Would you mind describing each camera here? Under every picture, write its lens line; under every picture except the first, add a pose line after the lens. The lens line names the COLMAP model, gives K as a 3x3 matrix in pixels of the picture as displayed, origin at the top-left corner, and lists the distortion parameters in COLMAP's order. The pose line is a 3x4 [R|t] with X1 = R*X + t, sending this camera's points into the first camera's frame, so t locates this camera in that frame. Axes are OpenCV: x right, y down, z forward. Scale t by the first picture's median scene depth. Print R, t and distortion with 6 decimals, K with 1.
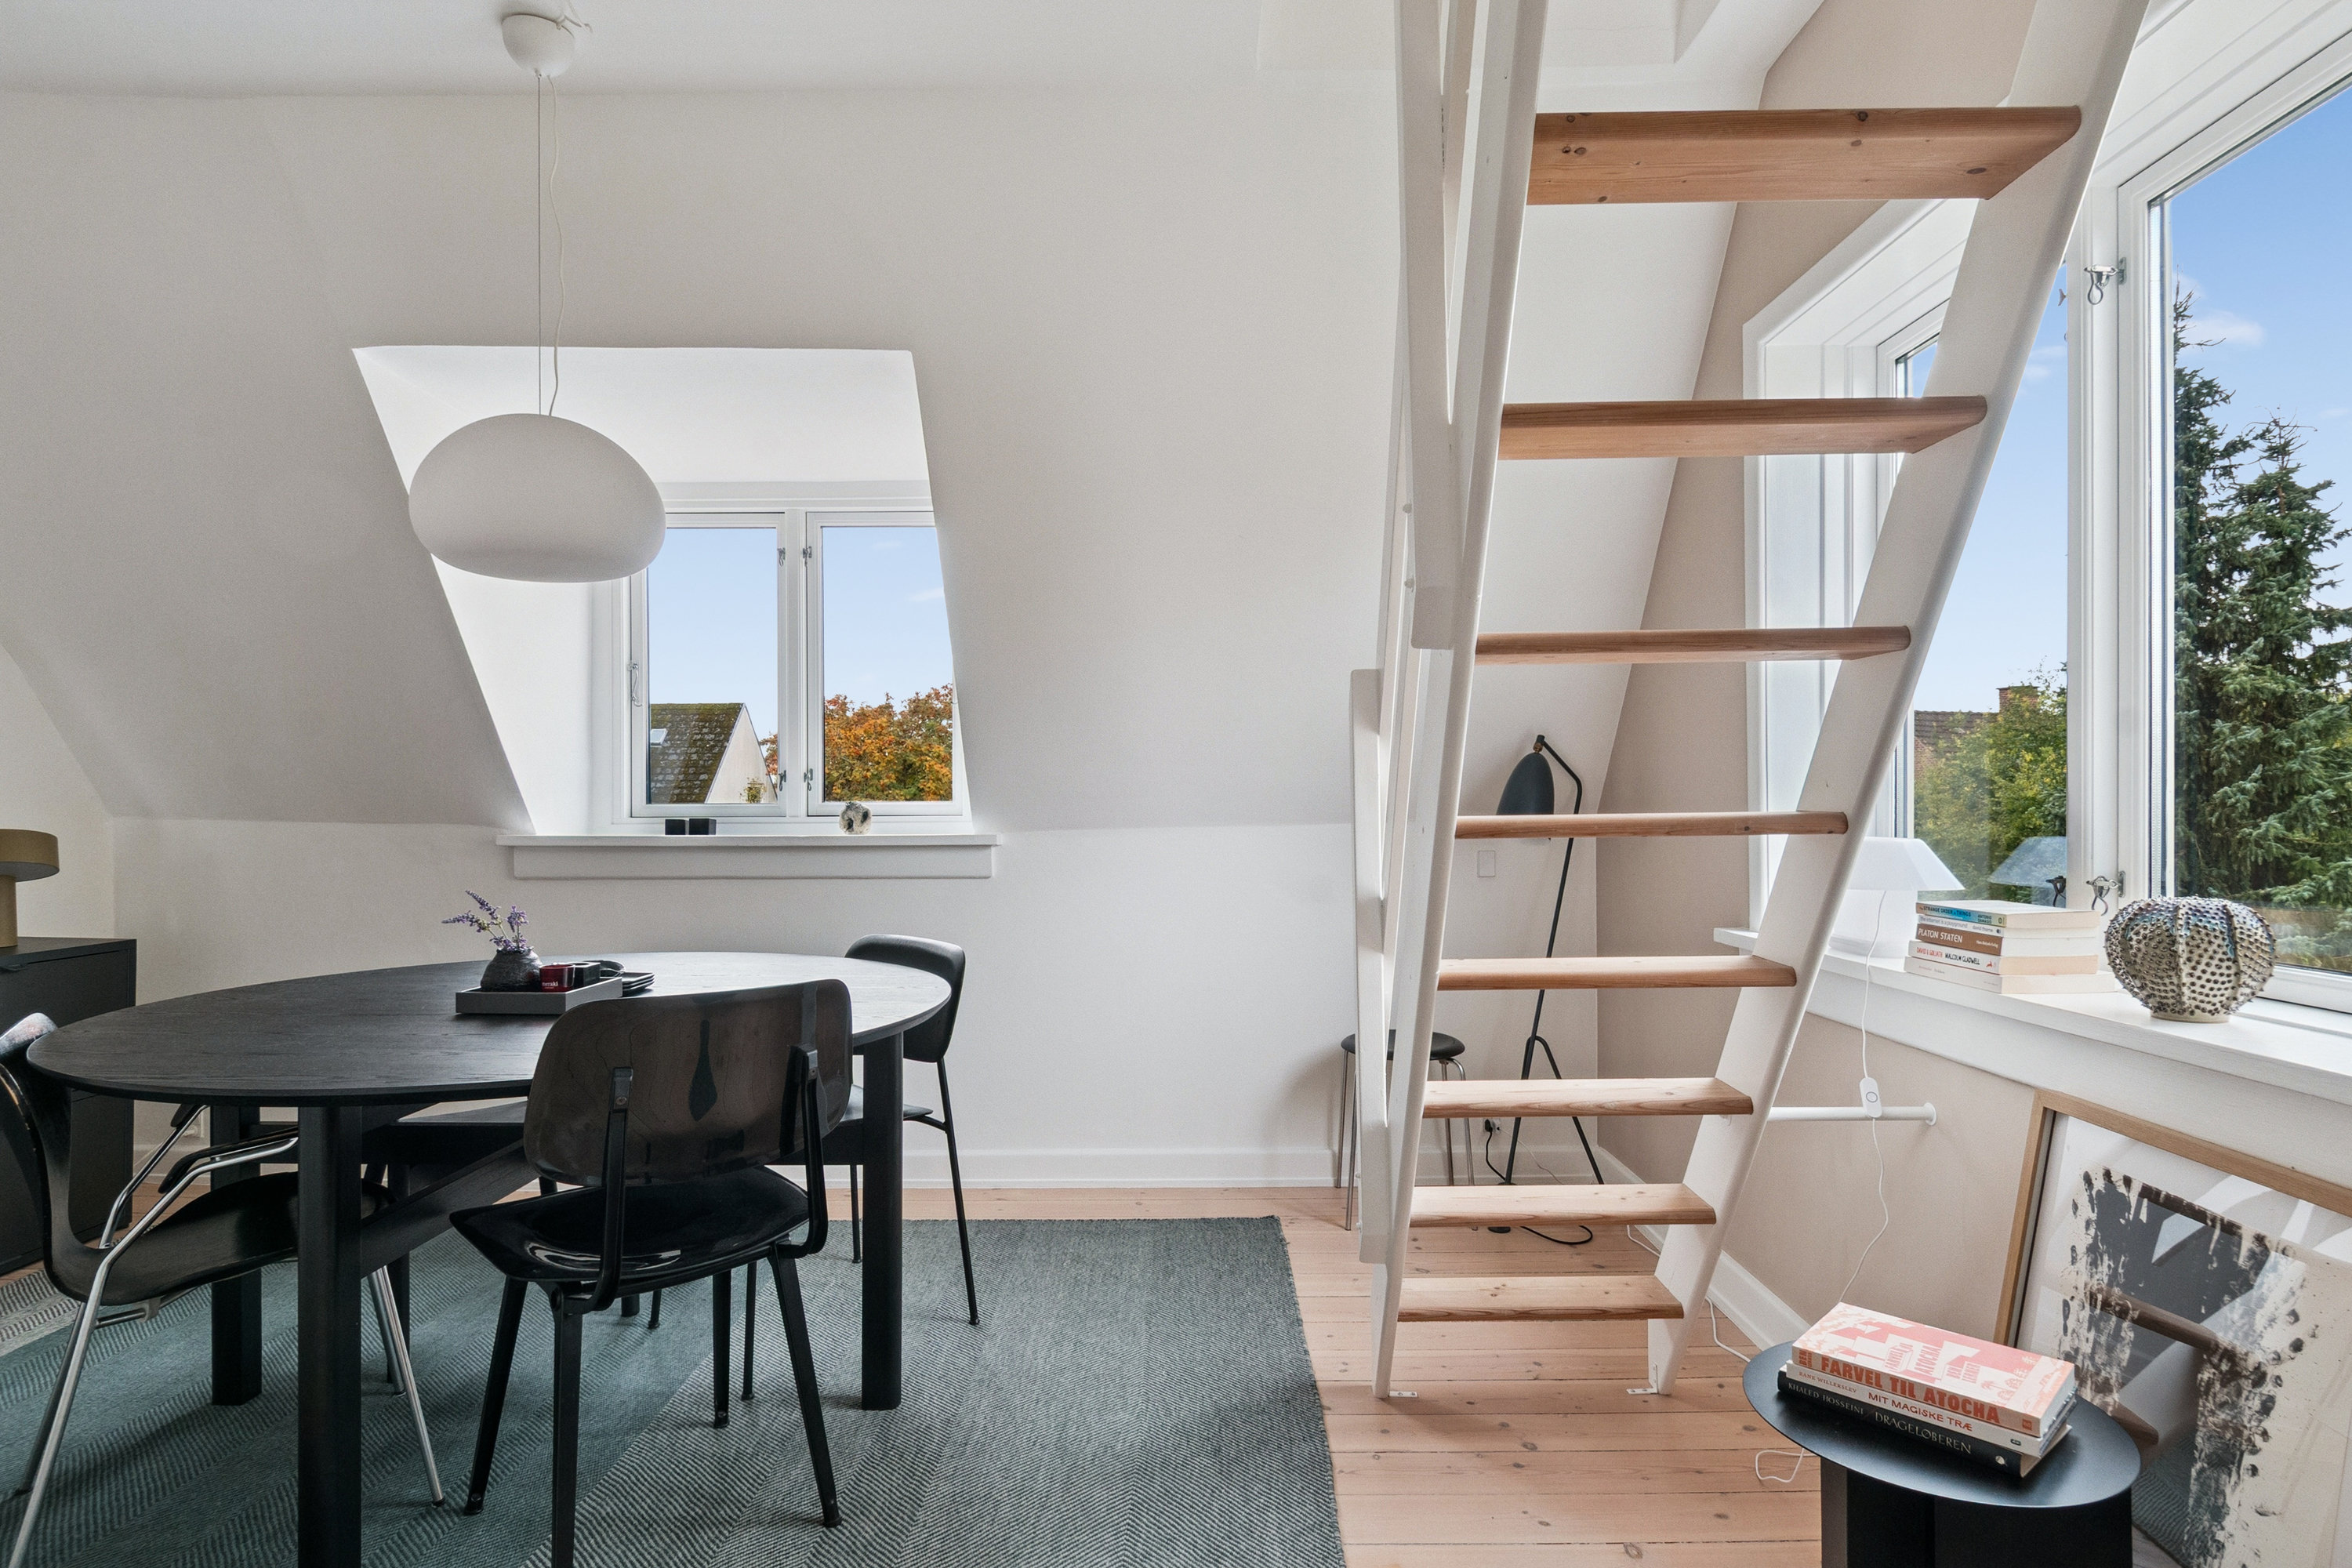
lens RADIAL K [[1216.0, 0, 1191.5], [0, 1216.0, 792.6], [0, 0, 1]] dist [0.003214, 0.000296]
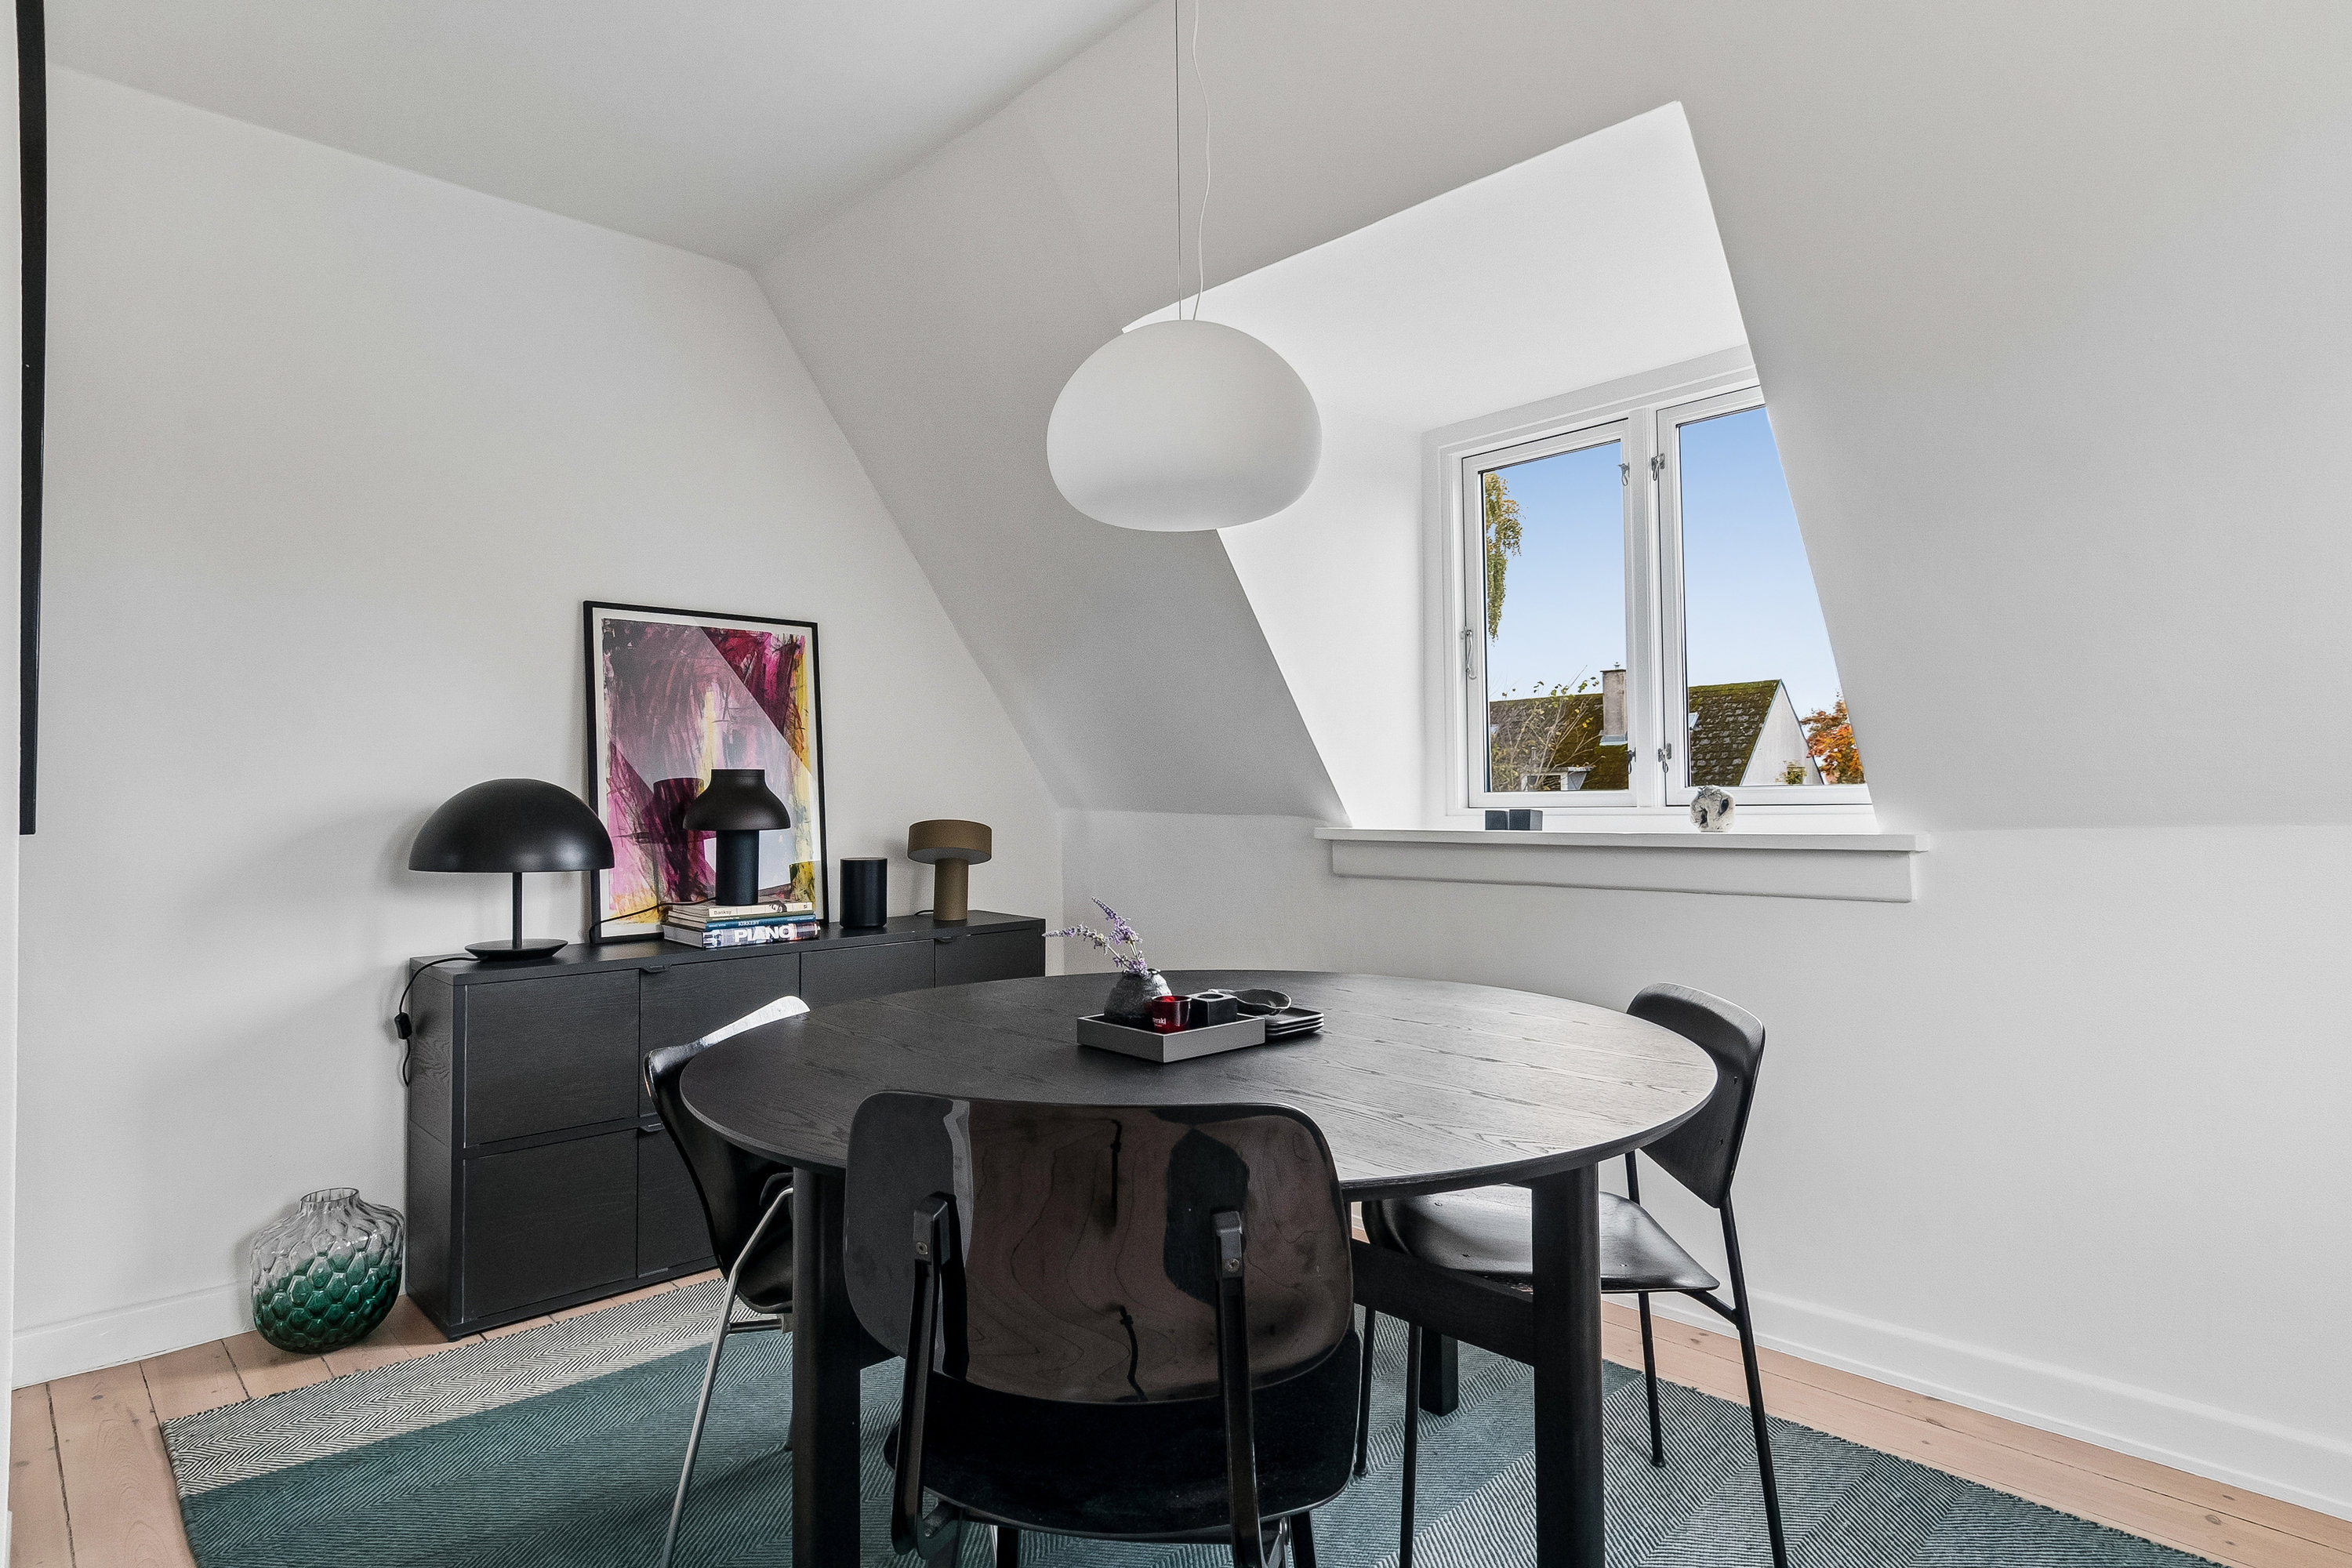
lens RADIAL K [[1250.3, 0, 1178.1], [0, 1250.3, 764.5], [0, 0, 1]] dist [0.000428, -0.000470]
pose [[0.689378, -0.026488, -0.723917, 0.049143], [0.018320, 0.999649, -0.019131, 0.003148], [0.724170, -0.000073, 0.689622, 0.271053]]
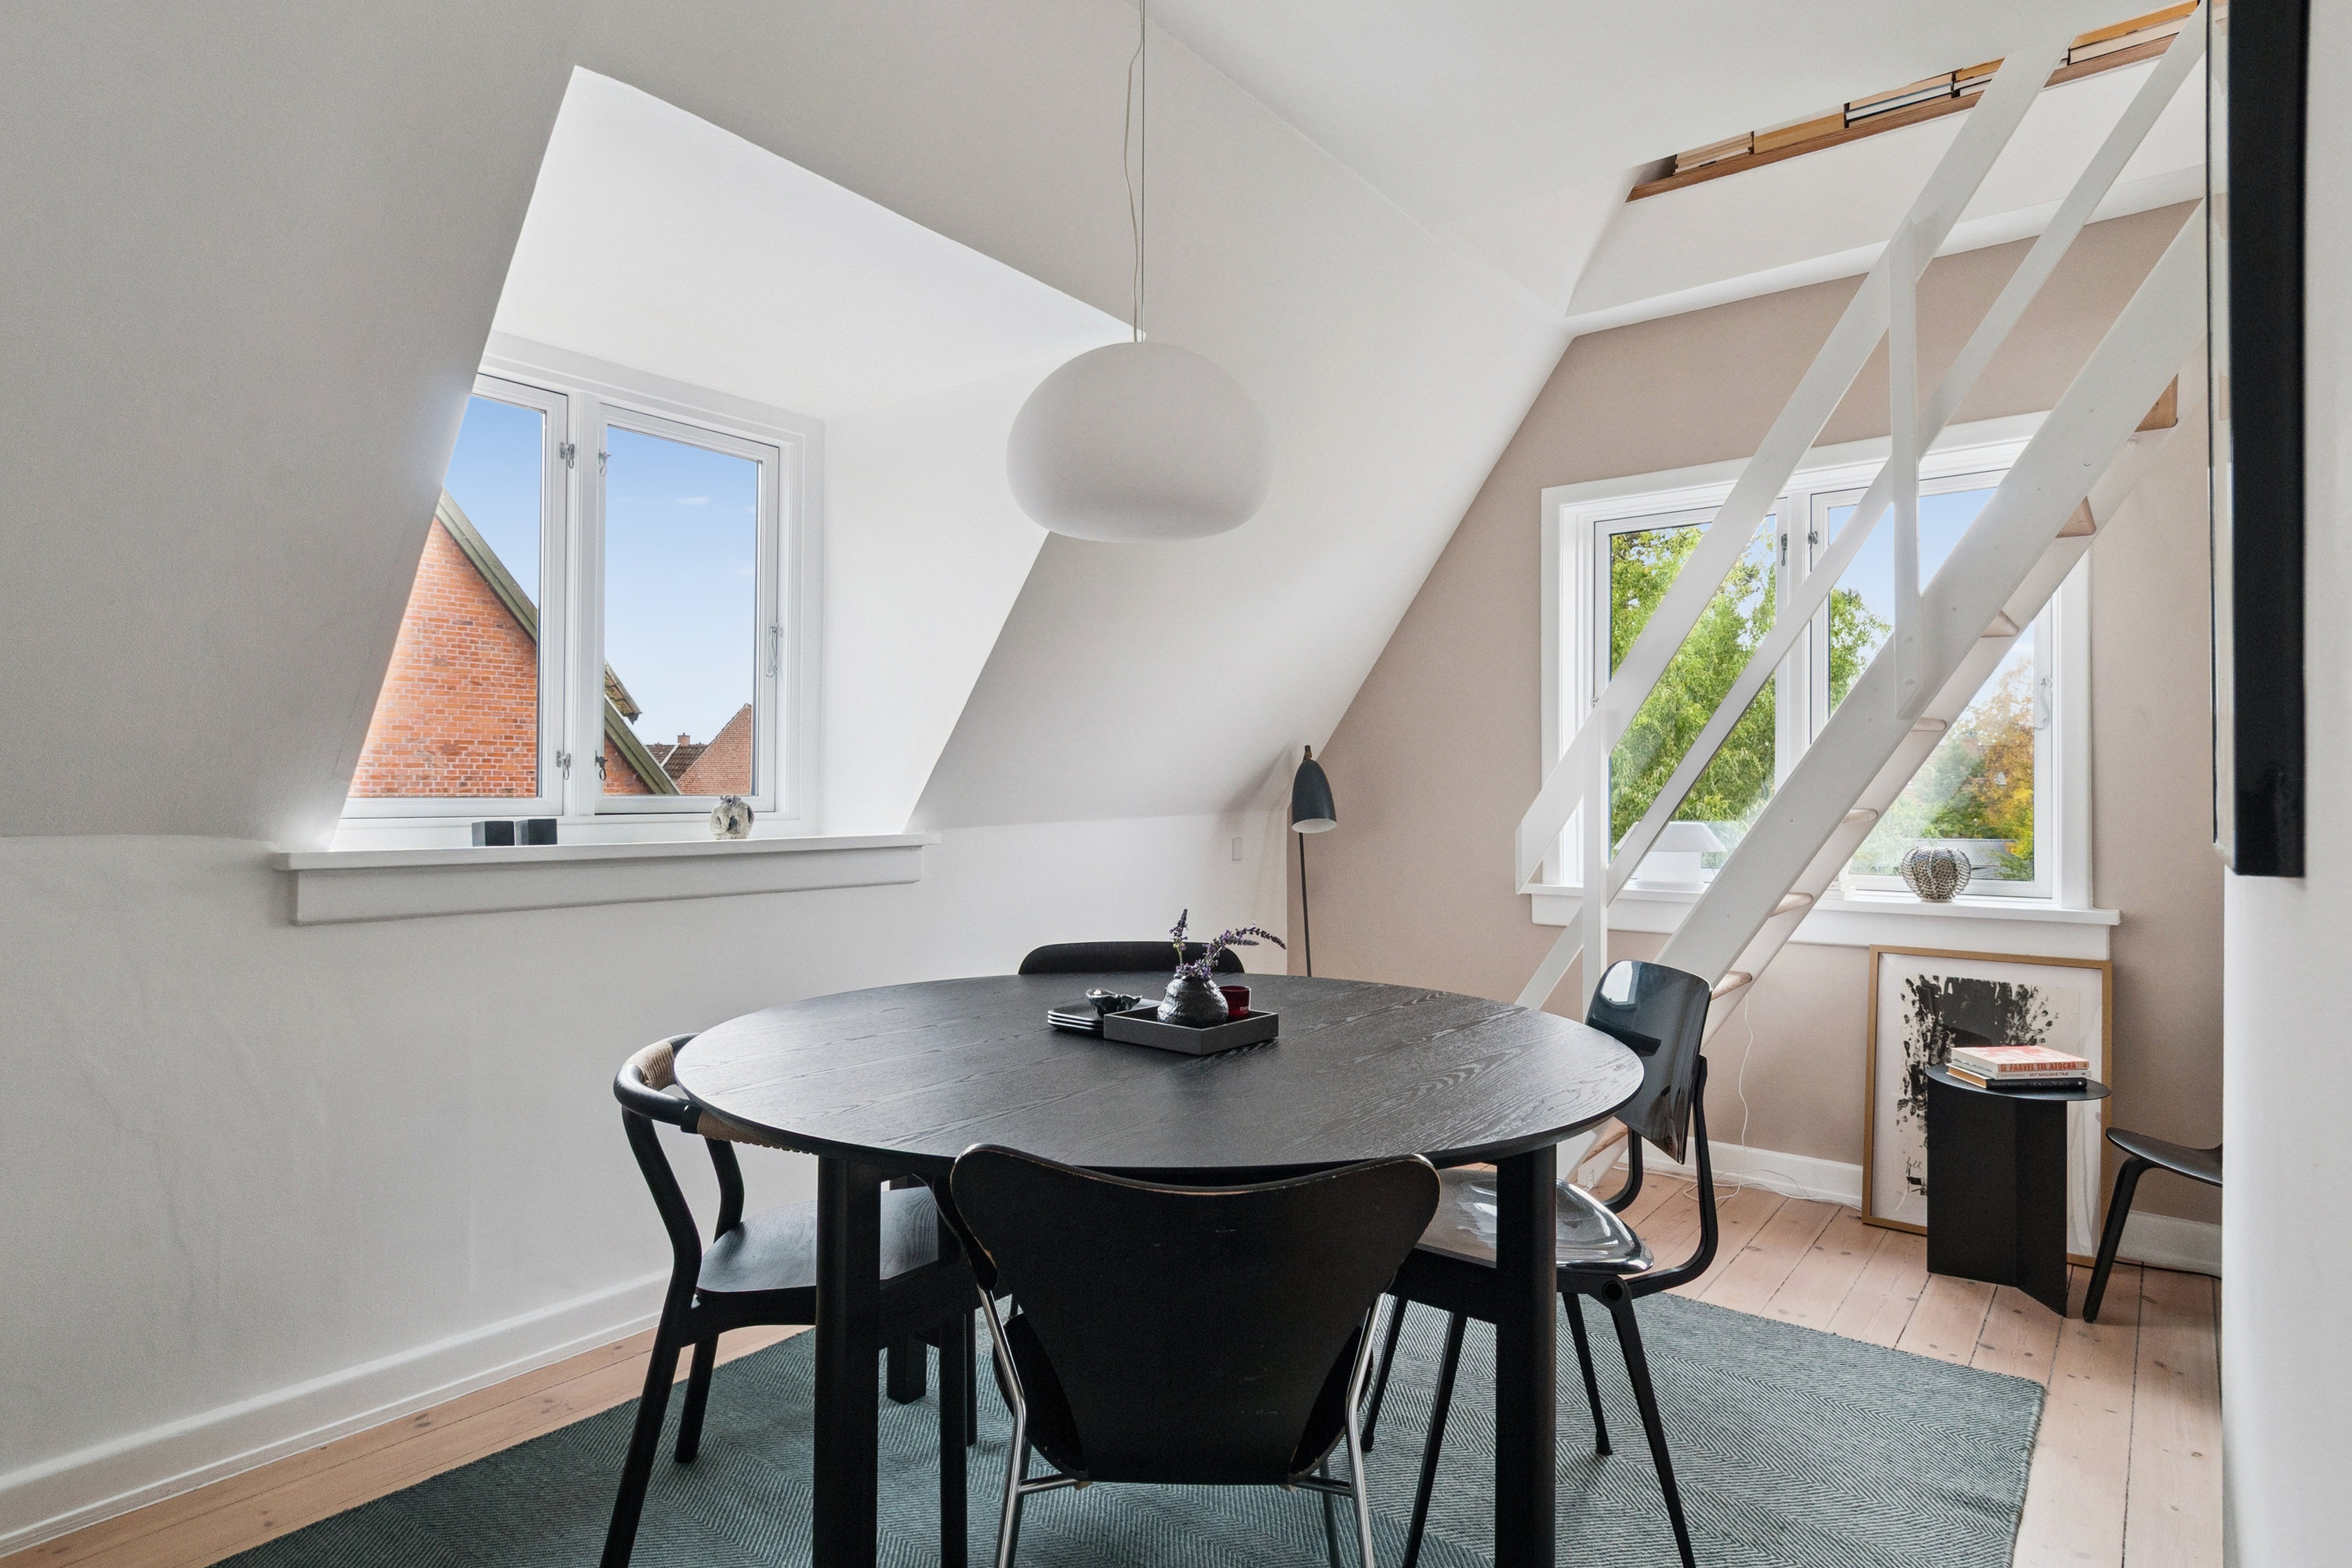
lens RADIAL K [[1250.3, 0, 1178.1], [0, 1250.3, 764.5], [0, 0, 1]] dist [0.000428, -0.000470]
pose [[0.618122, 0.021725, 0.785782, -0.787942], [-0.012205, 0.999763, -0.018040, -0.001991], [-0.785988, 0.001560, 0.618240, 0.294335]]
